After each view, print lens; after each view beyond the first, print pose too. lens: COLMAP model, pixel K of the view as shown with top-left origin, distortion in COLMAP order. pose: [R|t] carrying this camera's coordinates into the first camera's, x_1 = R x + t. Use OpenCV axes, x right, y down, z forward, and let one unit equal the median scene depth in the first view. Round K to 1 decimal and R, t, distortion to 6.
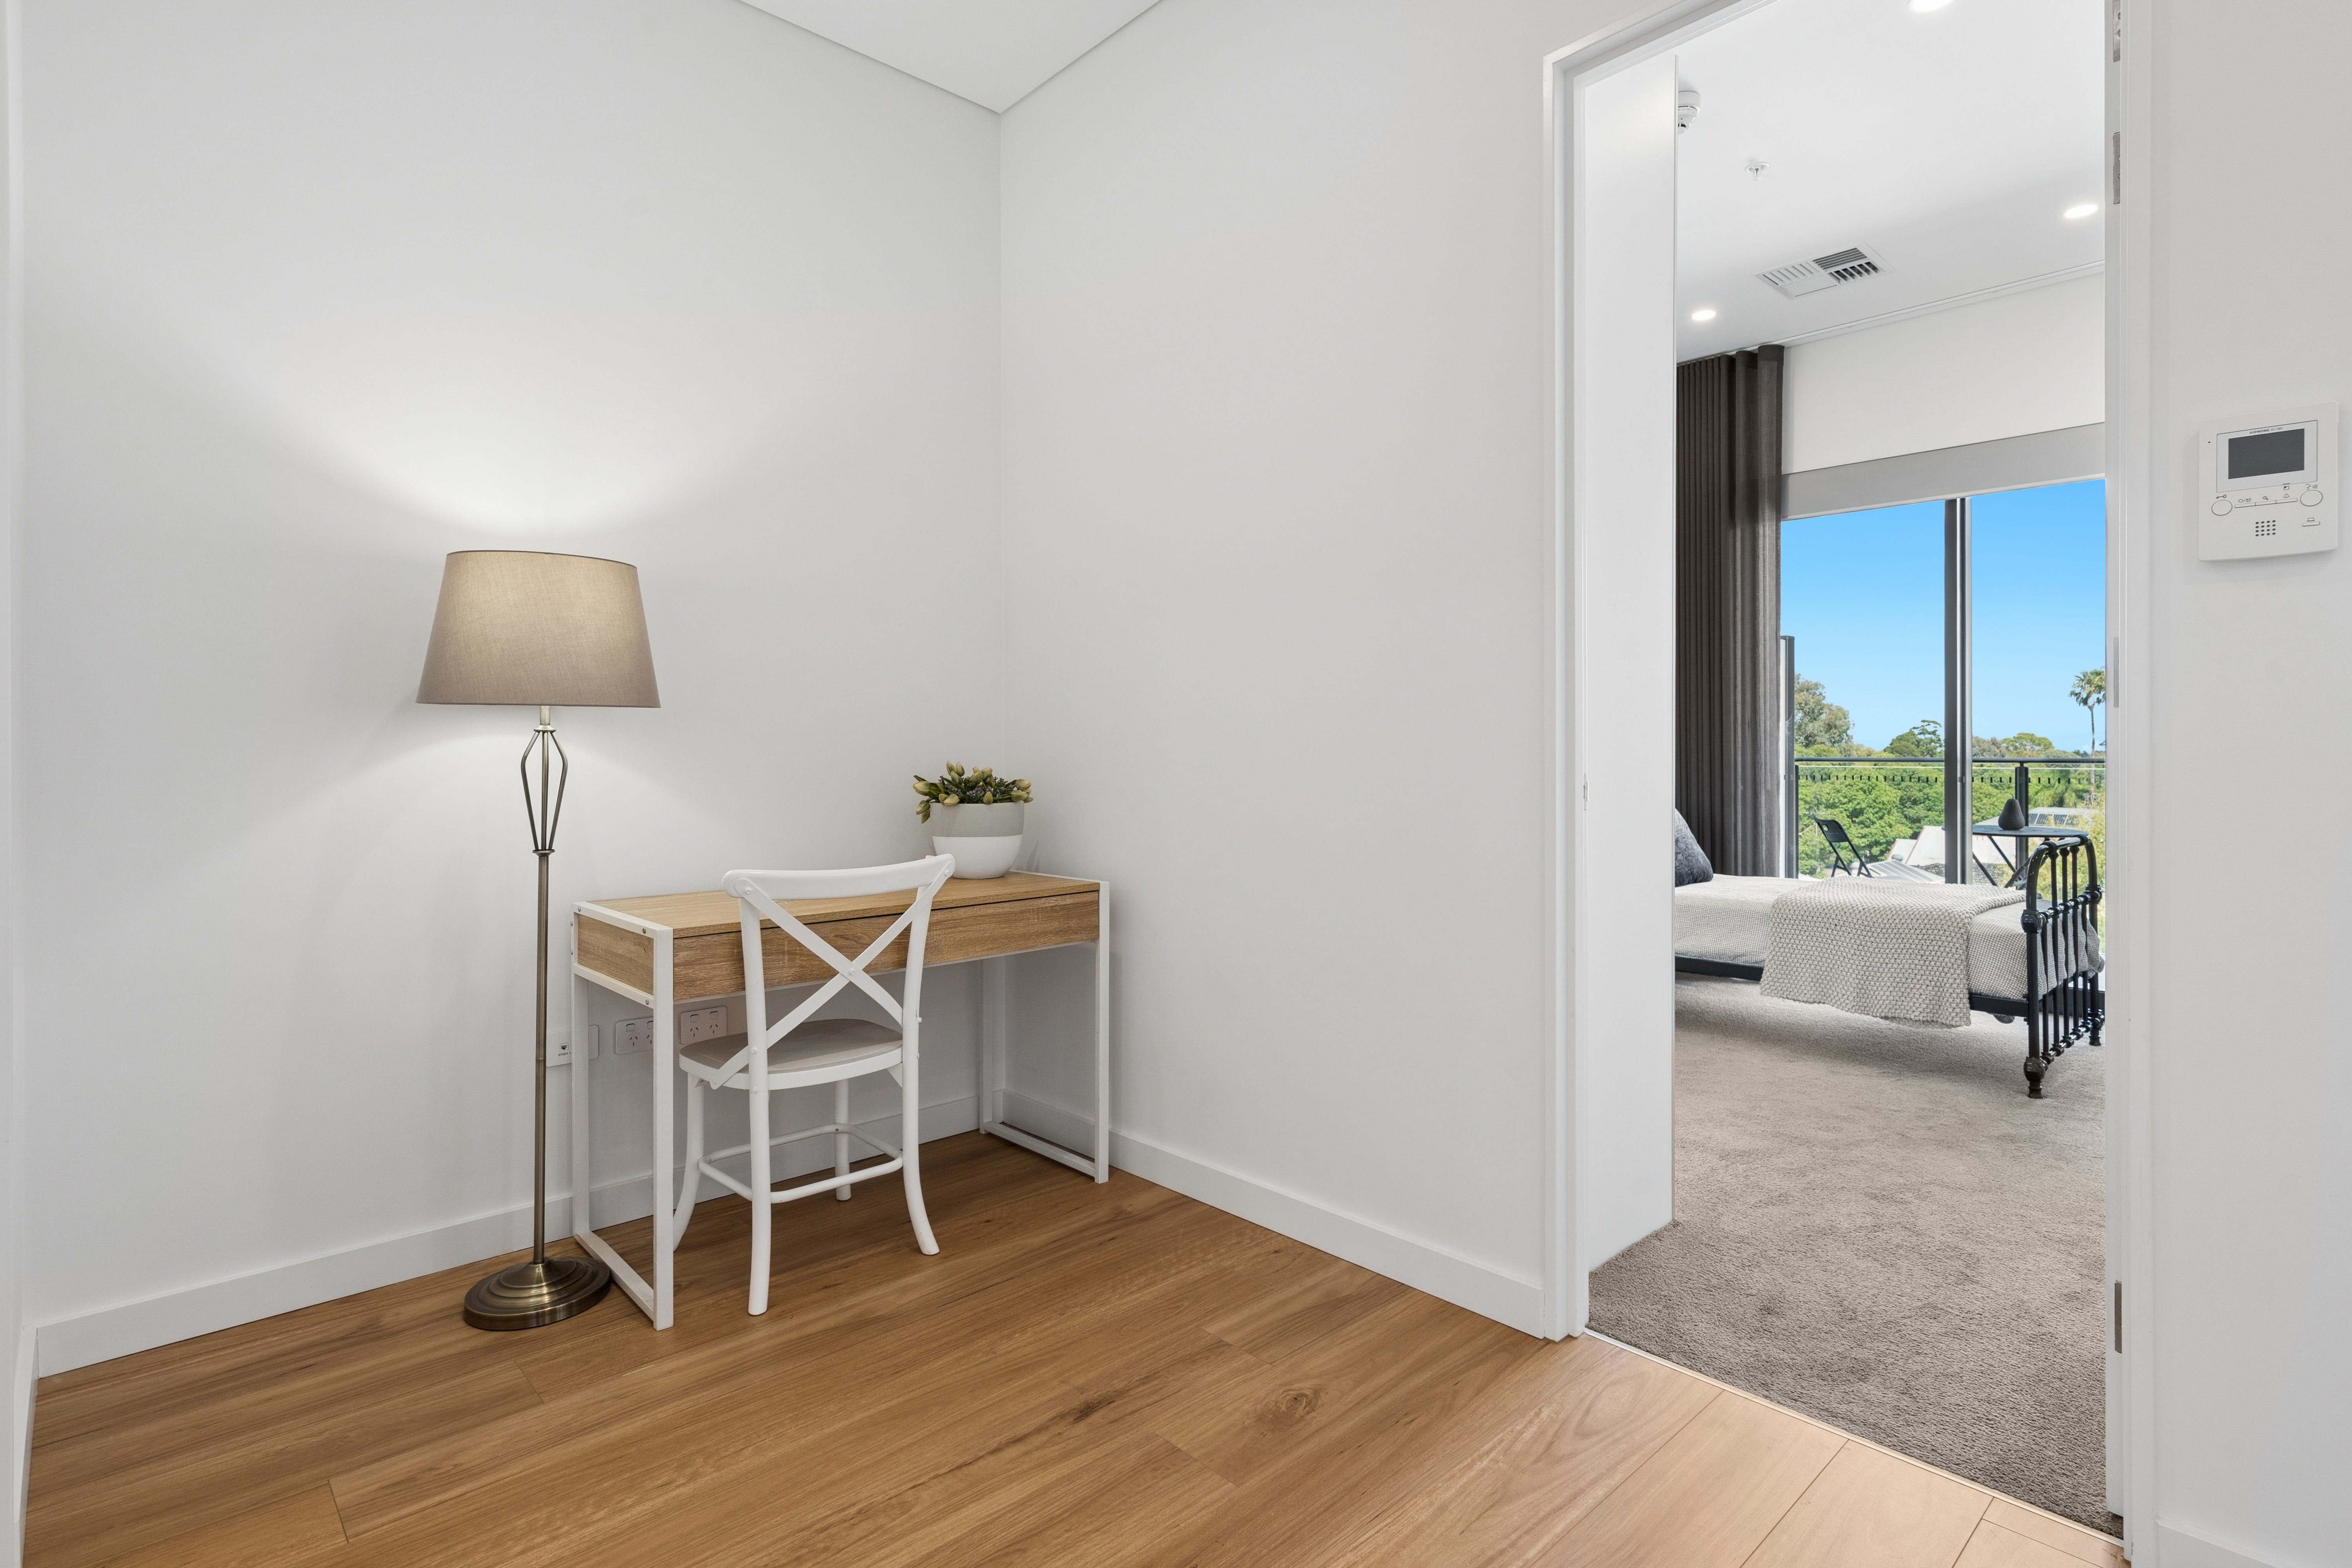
lens RADIAL K [[1197.9, 0, 1184.4], [0, 1197.9, 762.8], [0, 0, 1]] dist [0.013507, 0.002533]
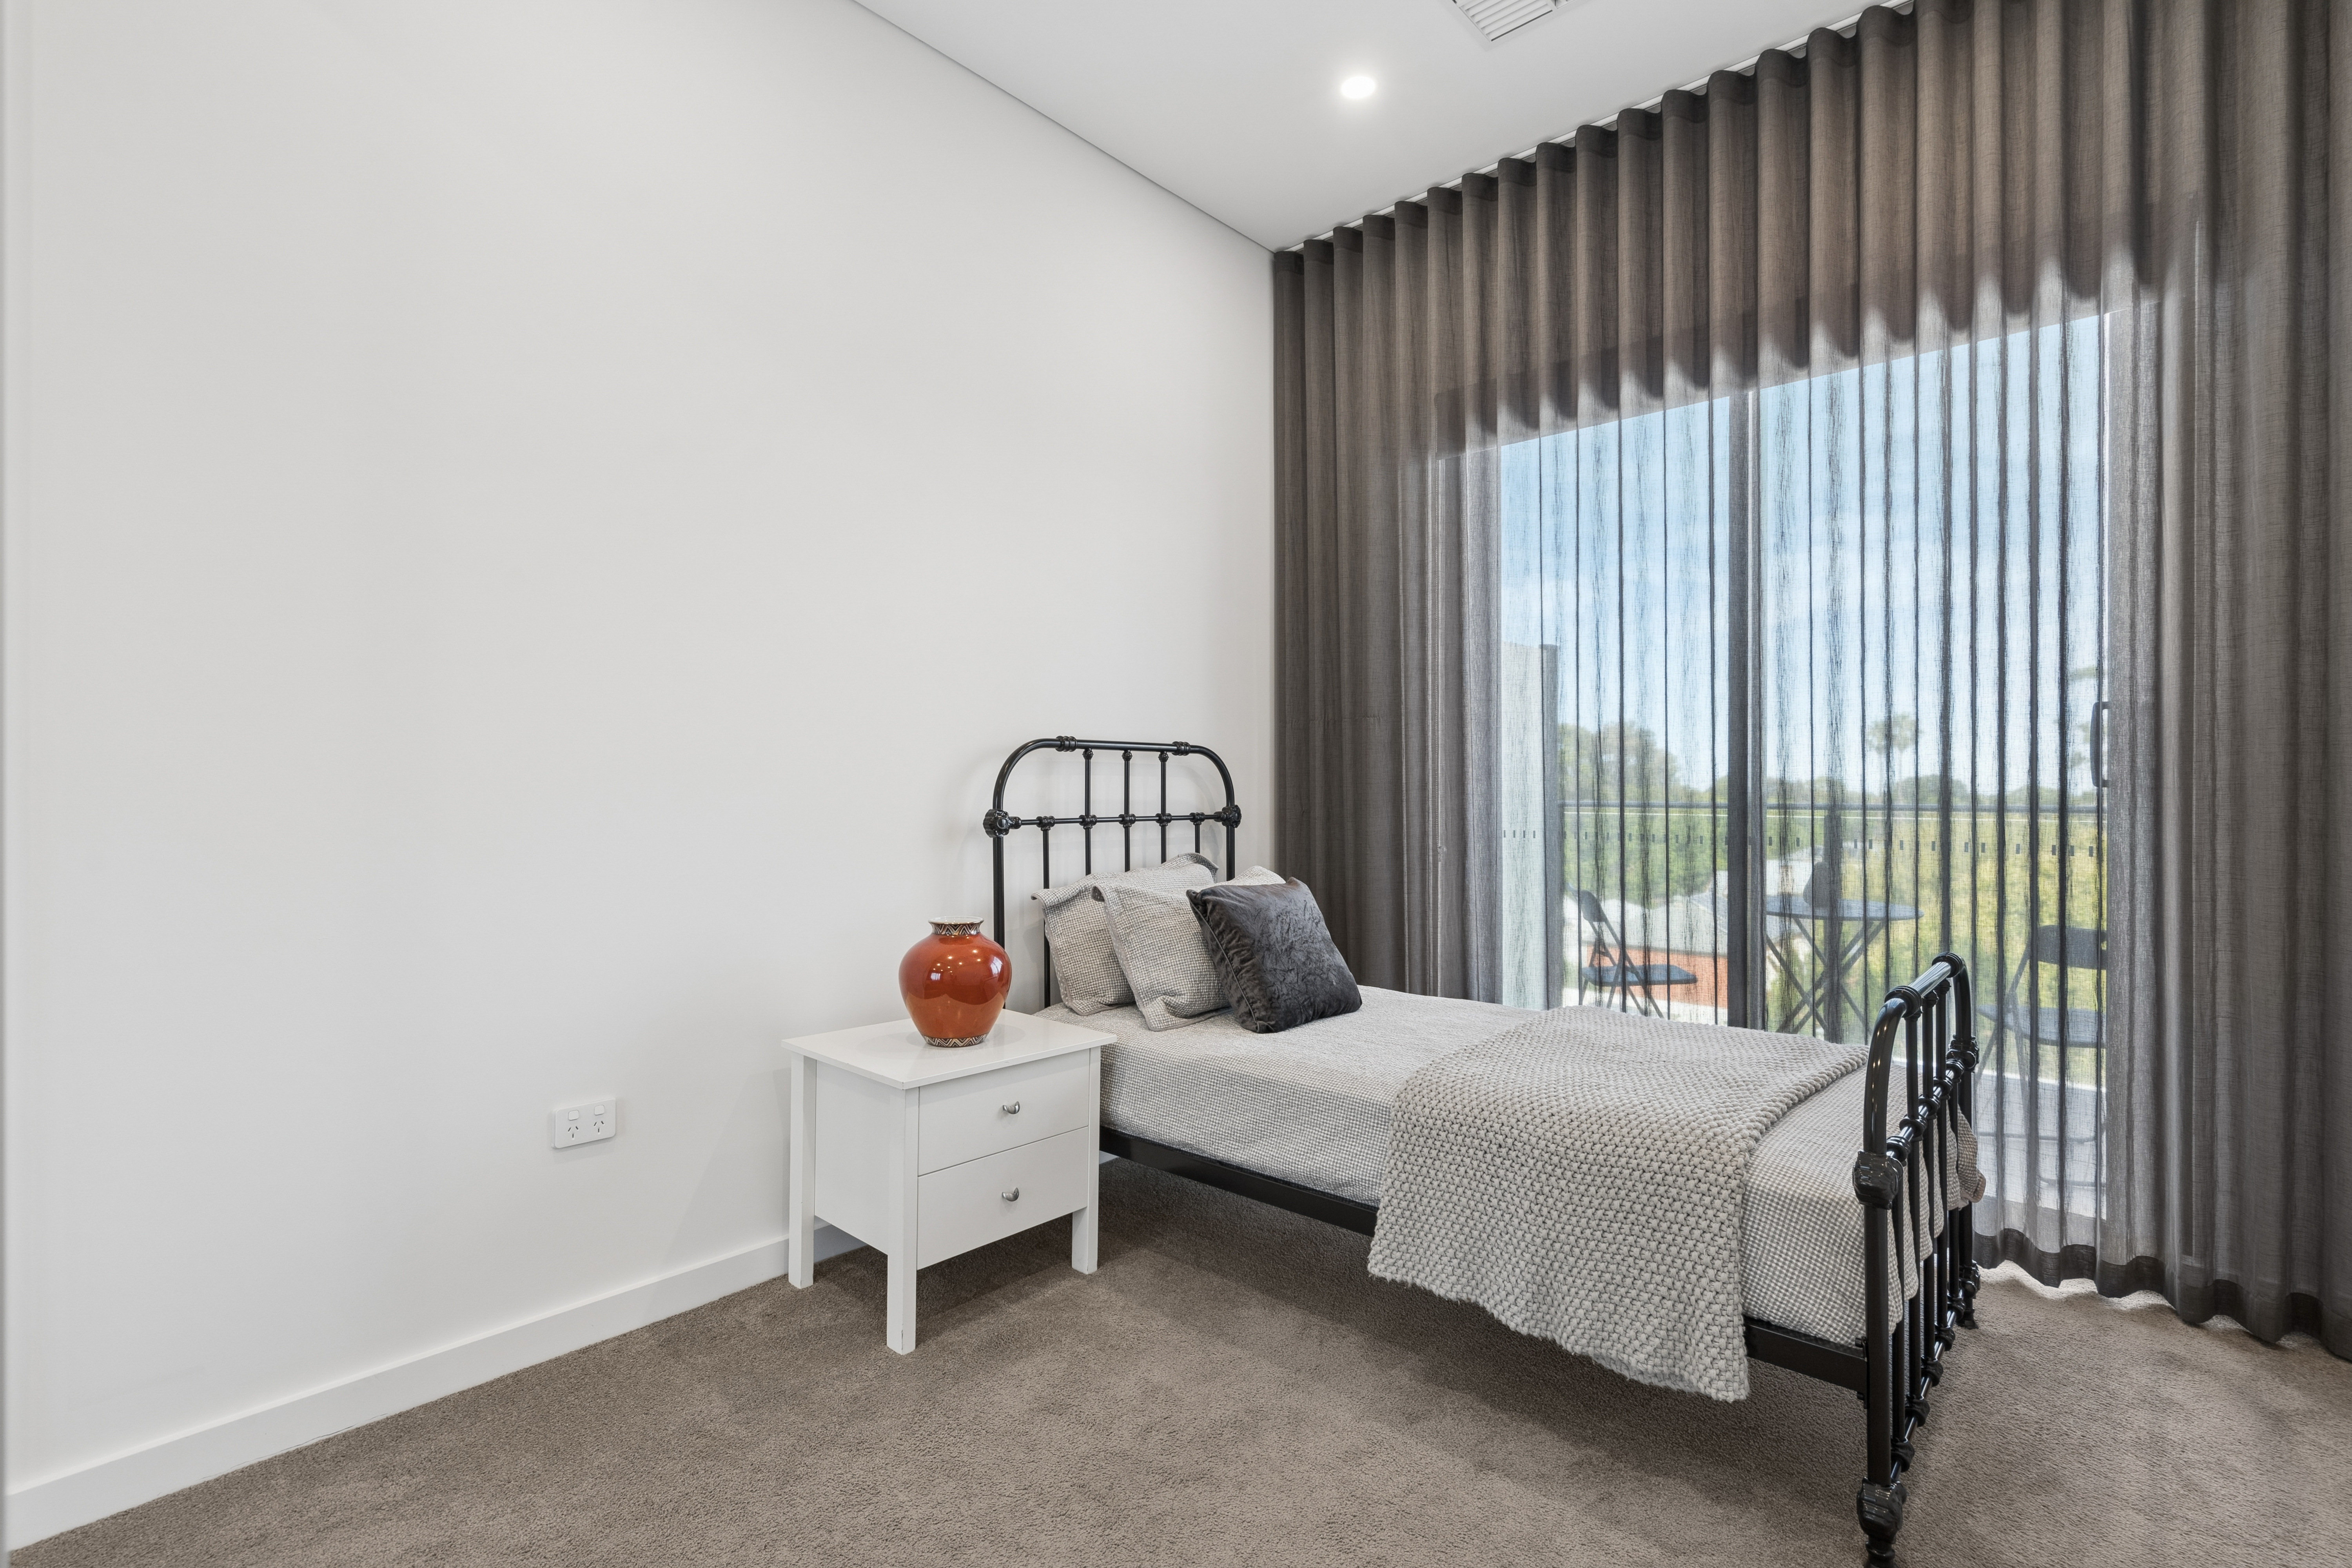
lens RADIAL K [[1095.9, 0, 1158.7], [0, 1095.9, 789.8], [0, 0, 1]] dist [0.000524, 0.001050]
pose [[0.997908, 0.006153, 0.064353, 0.382038], [-0.005459, 0.999925, -0.010956, -0.009488], [-0.064416, 0.010582, 0.997867, 0.569528]]
